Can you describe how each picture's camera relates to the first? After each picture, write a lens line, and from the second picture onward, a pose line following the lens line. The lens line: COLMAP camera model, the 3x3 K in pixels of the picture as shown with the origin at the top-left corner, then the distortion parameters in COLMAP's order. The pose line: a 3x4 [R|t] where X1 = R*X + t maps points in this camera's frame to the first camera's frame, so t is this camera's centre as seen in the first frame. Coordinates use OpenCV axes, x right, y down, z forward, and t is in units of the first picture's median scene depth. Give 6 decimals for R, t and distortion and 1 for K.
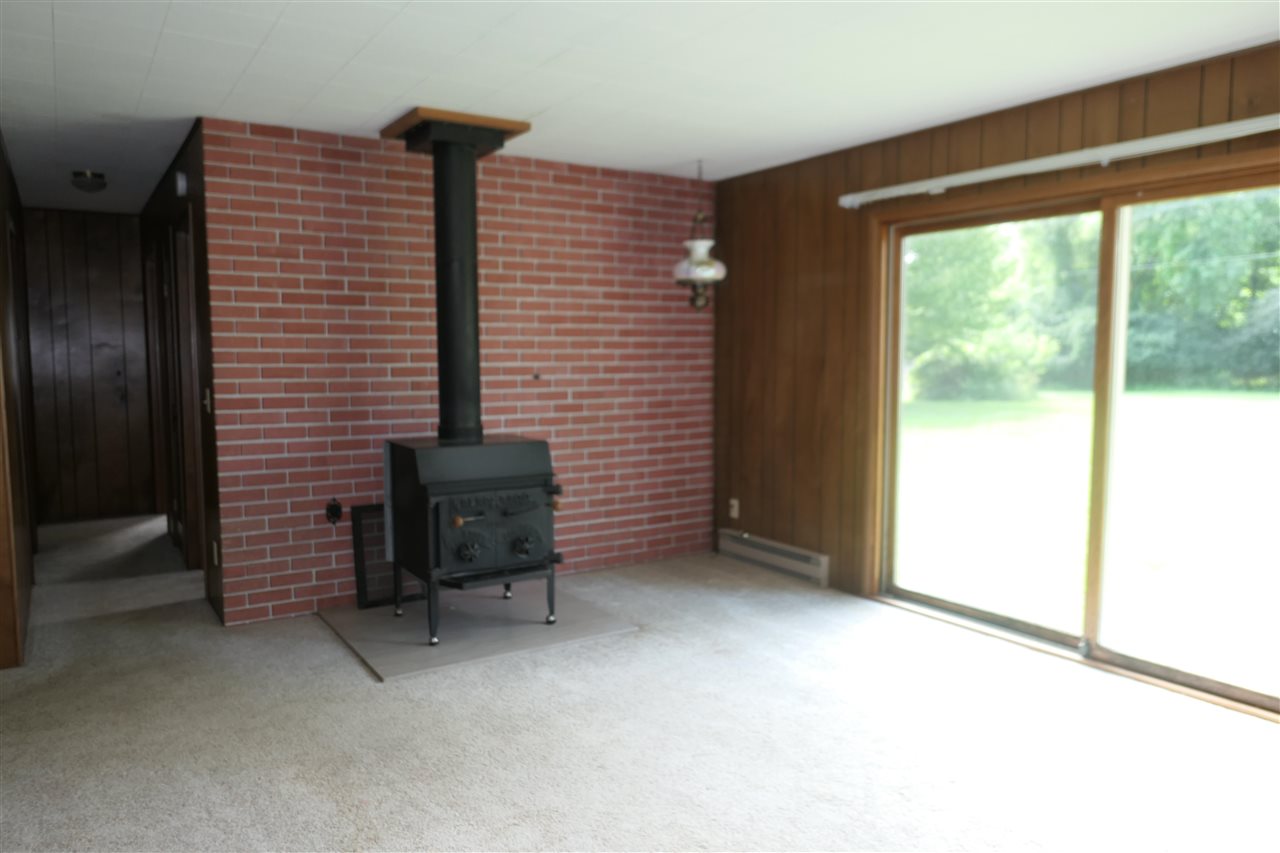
lens RADIAL K [[896.1, 0, 645.5], [0, 896.1, 425.1], [0, 0, 1]] dist [-0.010652, 0.002331]
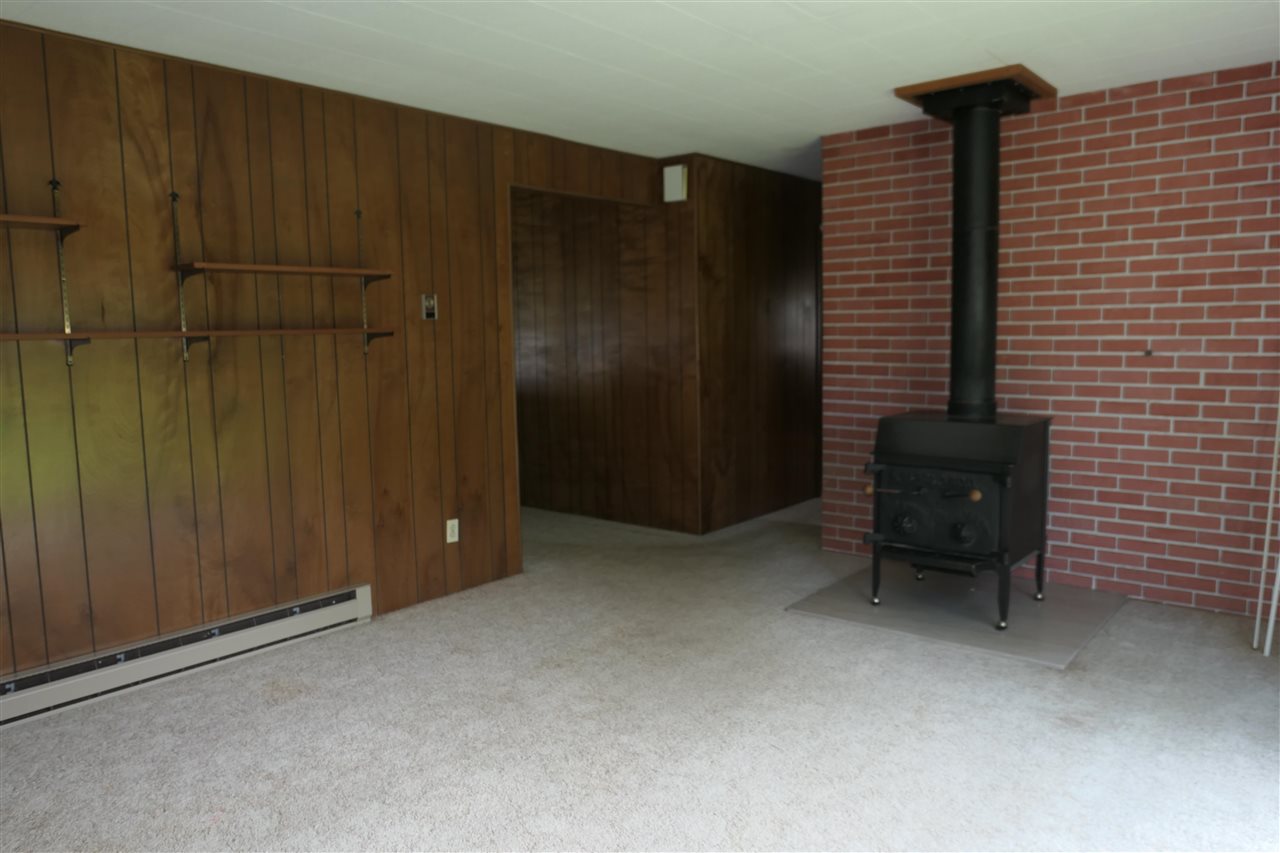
lens RADIAL K [[896.1, 0, 645.5], [0, 896.1, 427.2], [0, 0, 1]] dist [-0.010652, 0.002331]
pose [[0.295646, 0.100952, -0.949948, 0.609414], [-0.062873, 0.994301, 0.086097, -0.033278], [0.953226, 0.034272, 0.300309, 0.382306]]
